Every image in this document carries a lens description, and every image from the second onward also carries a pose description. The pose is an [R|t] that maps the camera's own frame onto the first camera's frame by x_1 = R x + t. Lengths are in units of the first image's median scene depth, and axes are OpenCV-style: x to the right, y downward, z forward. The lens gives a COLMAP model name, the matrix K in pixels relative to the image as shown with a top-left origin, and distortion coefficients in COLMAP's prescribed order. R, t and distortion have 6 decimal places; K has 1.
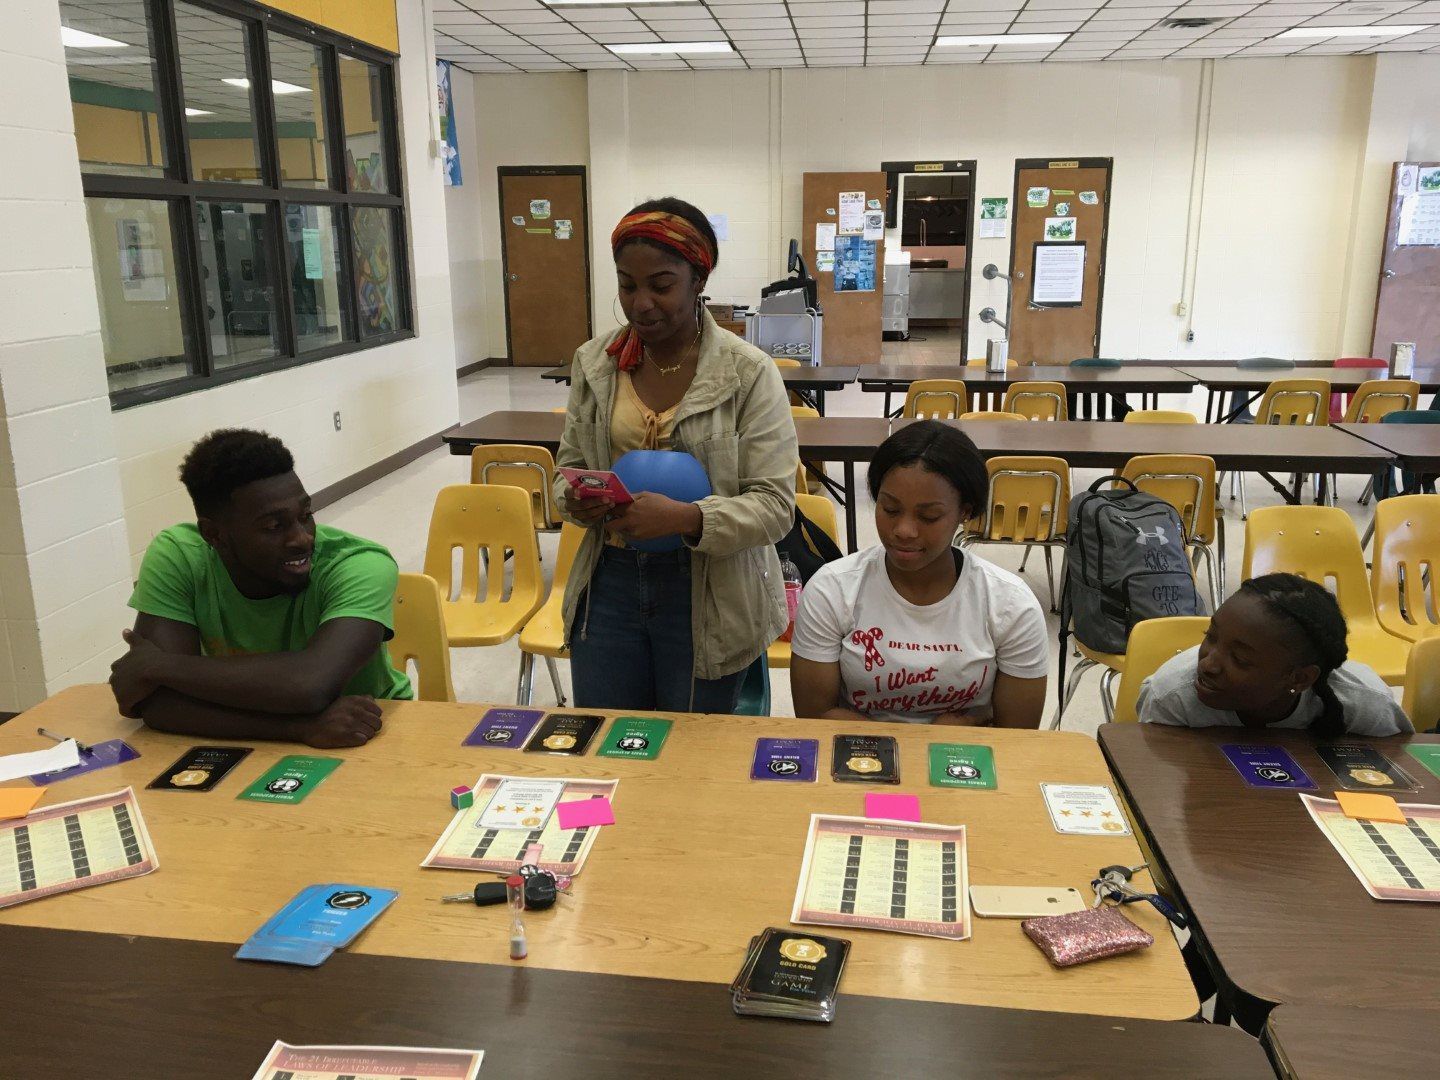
lens RADIAL K [[1201.6, 0, 716.9], [0, 1201.6, 539.6], [0, 0, 1]] dist [0.087932, -0.133628]
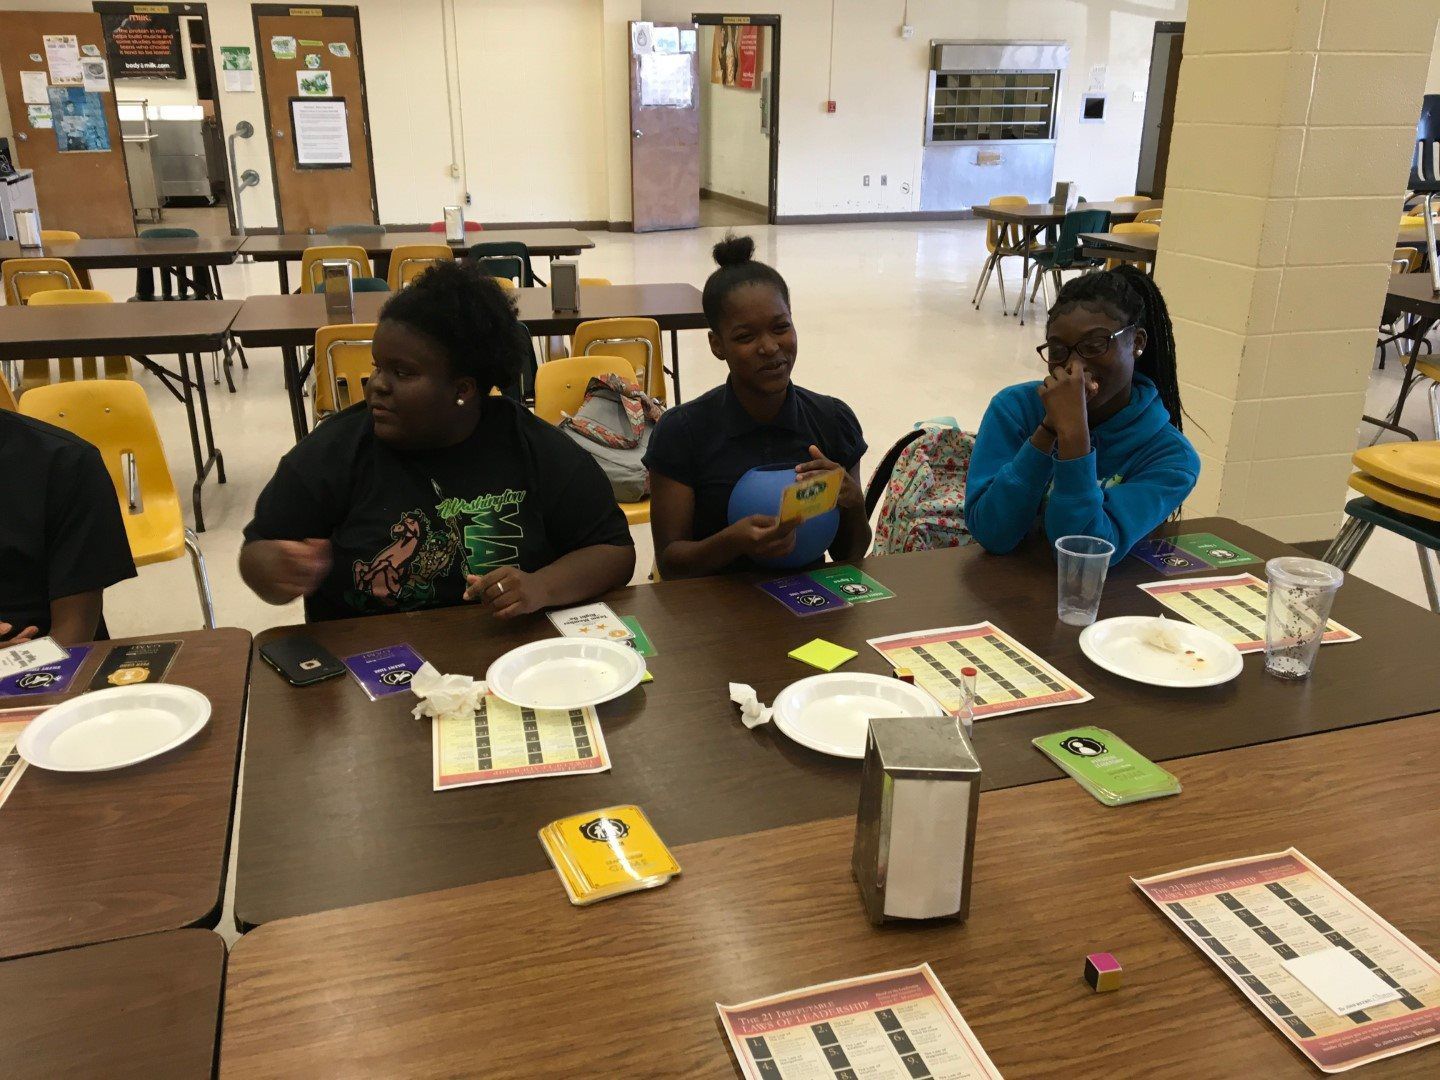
lens RADIAL K [[1205.6, 0, 716.2], [0, 1205.6, 530.2], [0, 0, 1]] dist [0.077920, -0.103235]
pose [[0.922750, -0.124244, 0.364822, 0.239249], [0.087104, 0.989350, 0.116621, 0.003187], [-0.375426, -0.075835, 0.923745, -0.016733]]
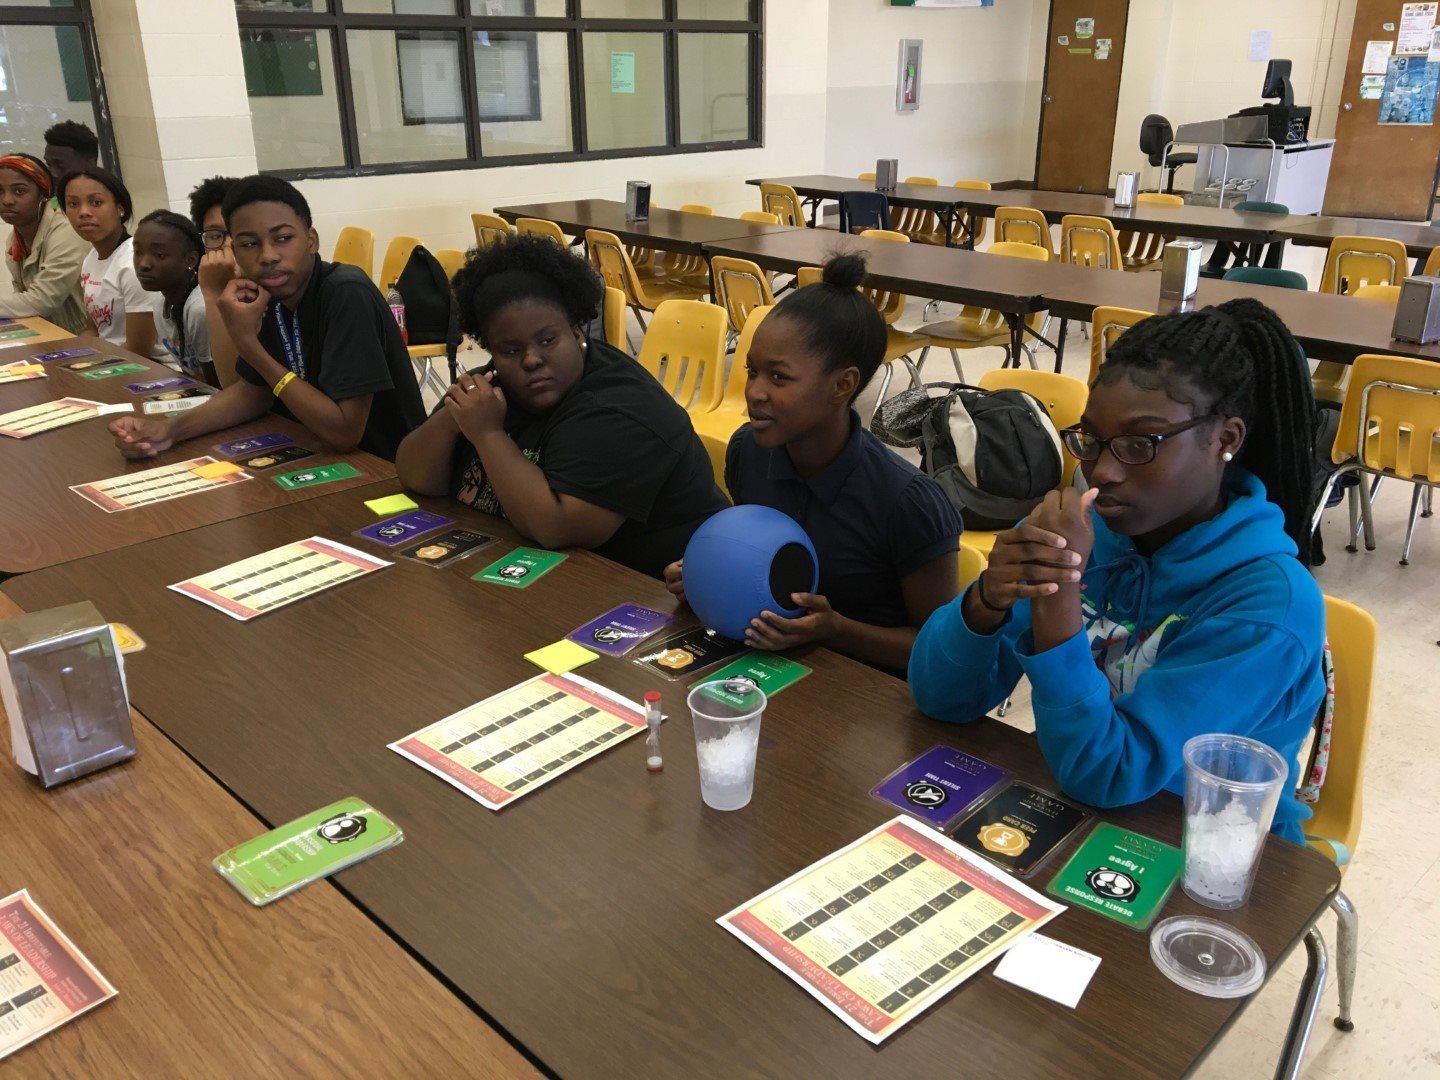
lens RADIAL K [[1210.4, 0, 719.1], [0, 1210.4, 534.0], [0, 0, 1]] dist [0.051302, -0.062403]
pose [[0.767247, 0.237411, -0.595792, 0.433988], [-0.159578, 0.970415, 0.181190, -0.008244], [0.621182, -0.043942, 0.782434, 0.026660]]
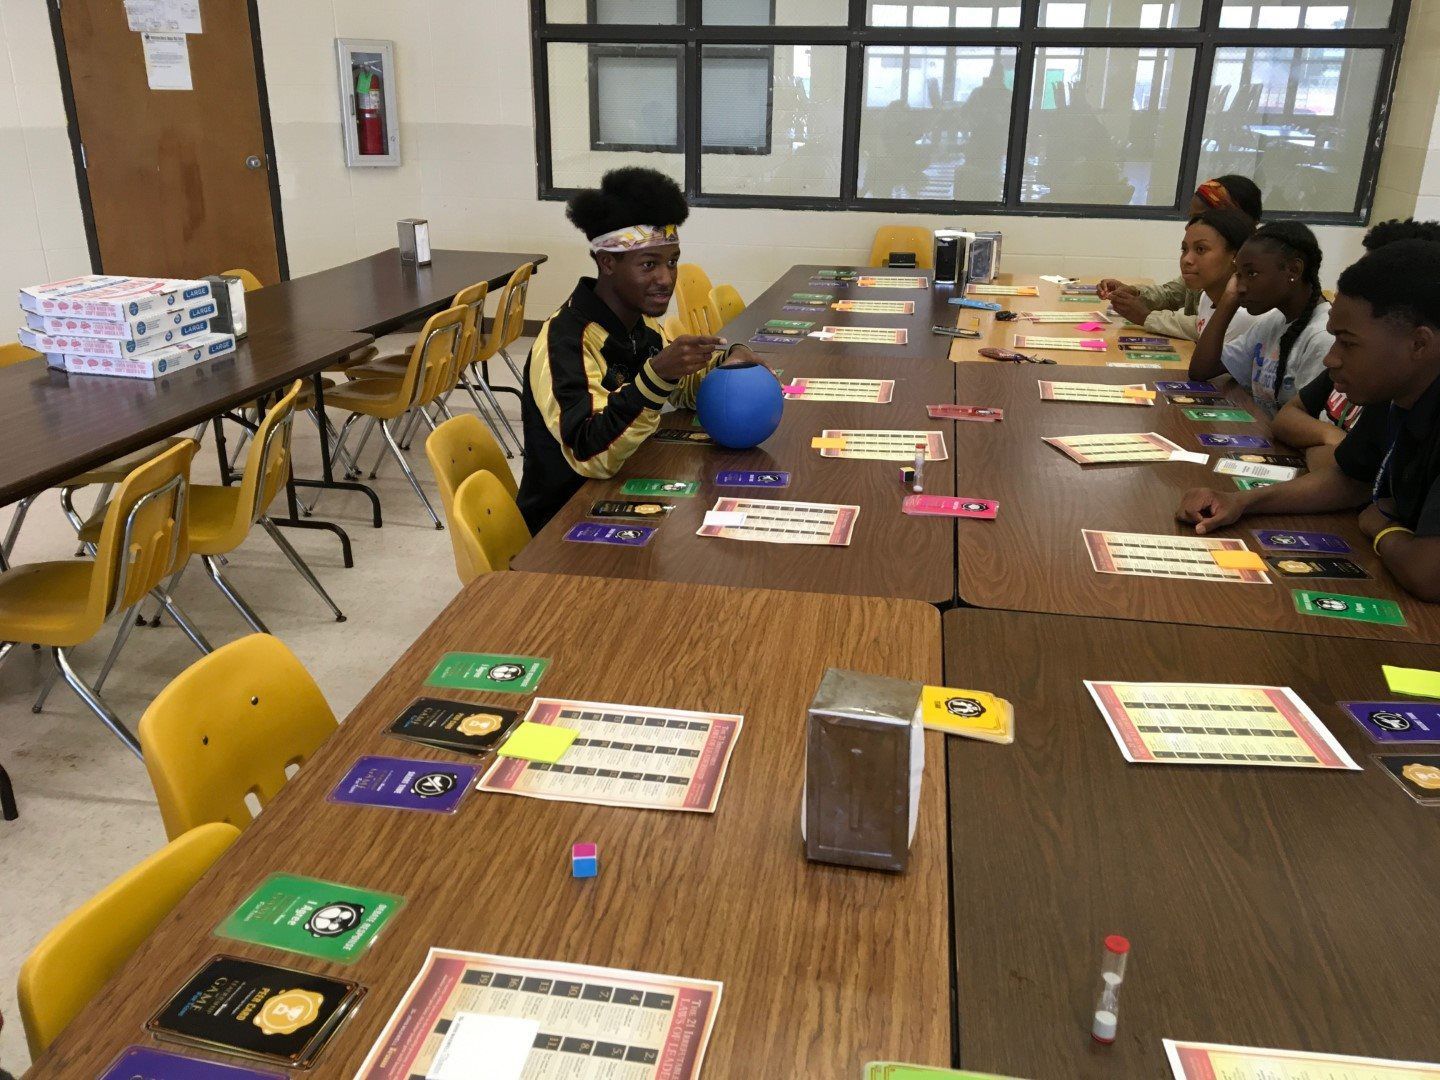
lens RADIAL K [[1206.8, 0, 717.1], [0, 1206.8, 535.8], [0, 0, 1]] dist [0.077362, -0.110204]
pose [[-0.076521, 0.357820, -0.930650, 0.406169], [-0.261068, 0.893633, 0.365054, -0.016599], [0.962283, 0.270897, 0.025034, 0.064618]]
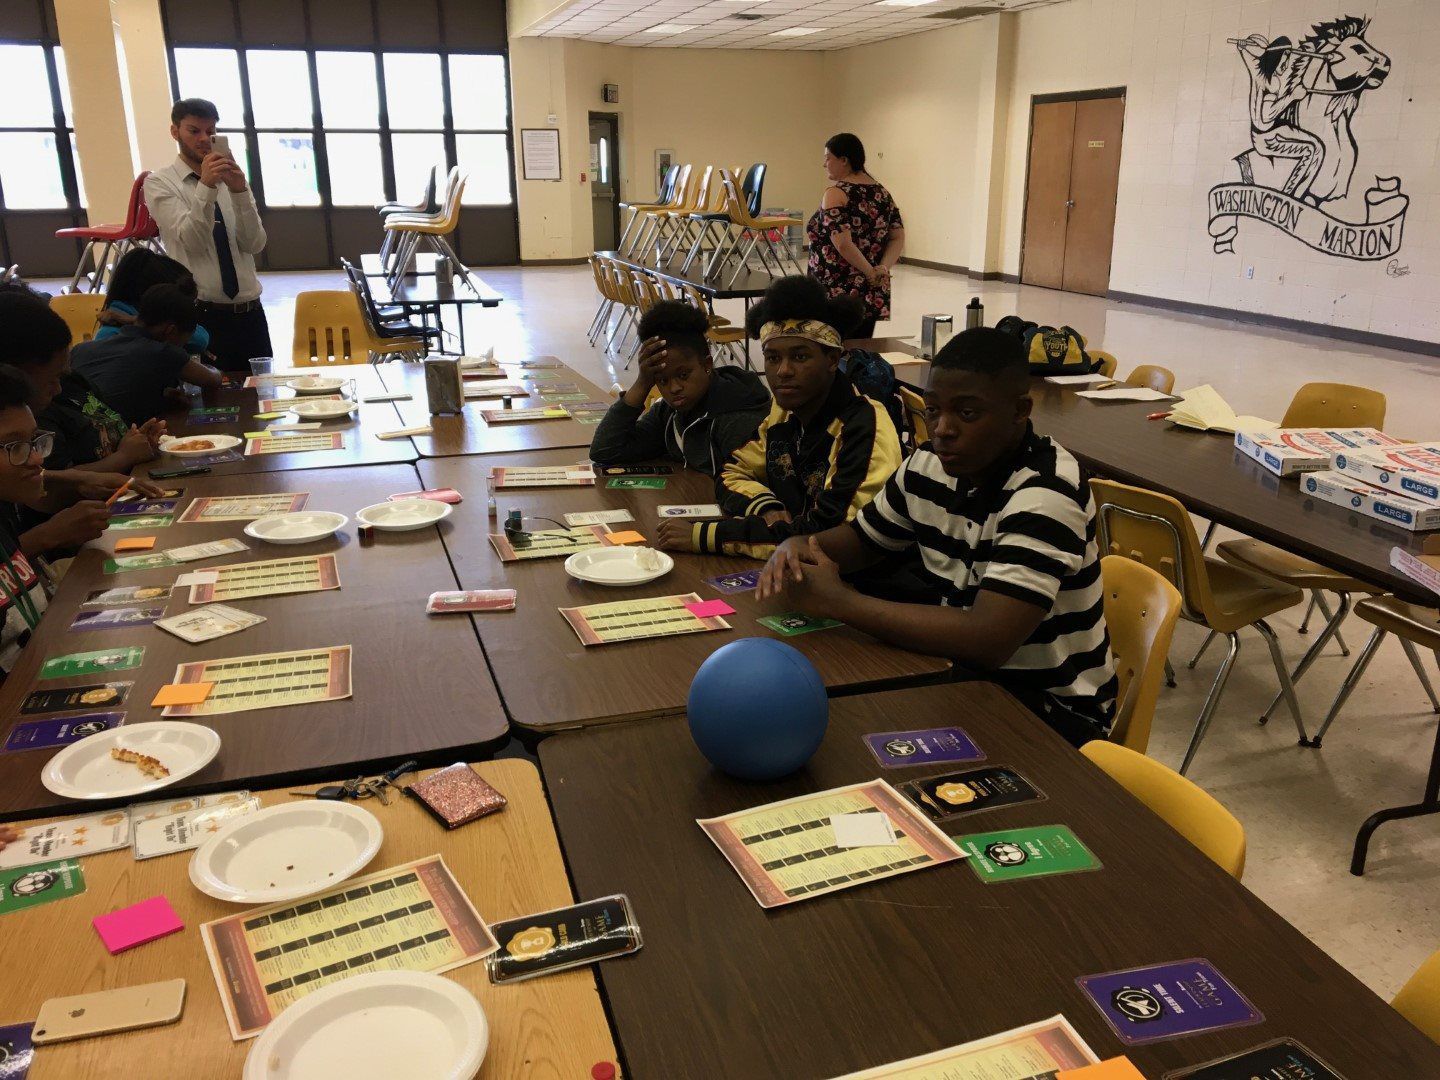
lens RADIAL K [[1201.6, 0, 716.9], [0, 1201.6, 539.6], [0, 0, 1]] dist [0.087932, -0.133628]
pose [[-0.404731, -0.264590, 0.875320, -0.102141], [0.235006, 0.894977, 0.379194, -0.036620], [-0.883722, 0.359177, -0.300045, 0.141945]]
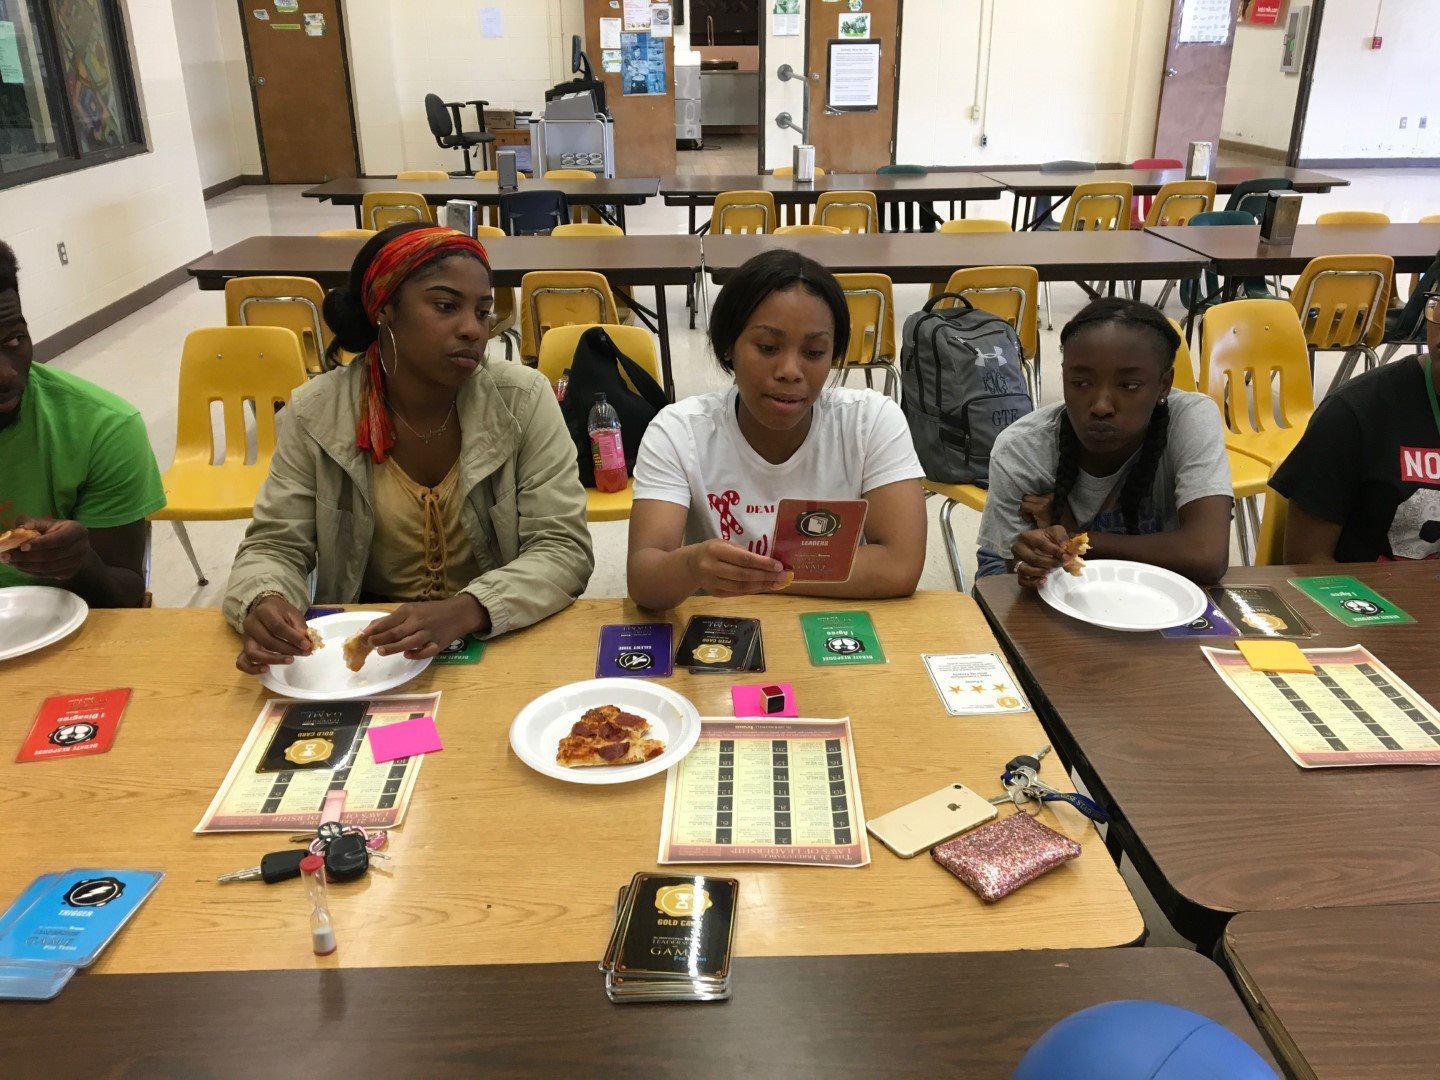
lens RADIAL K [[1205.8, 0, 717.0], [0, 1205.8, 535.5], [0, 0, 1]] dist [0.092838, -0.152787]
pose [[0.985288, -0.066387, 0.157481, -0.002768], [0.043410, 0.988465, 0.145093, -0.003754], [-0.165297, -0.136122, 0.976805, 0.030425]]
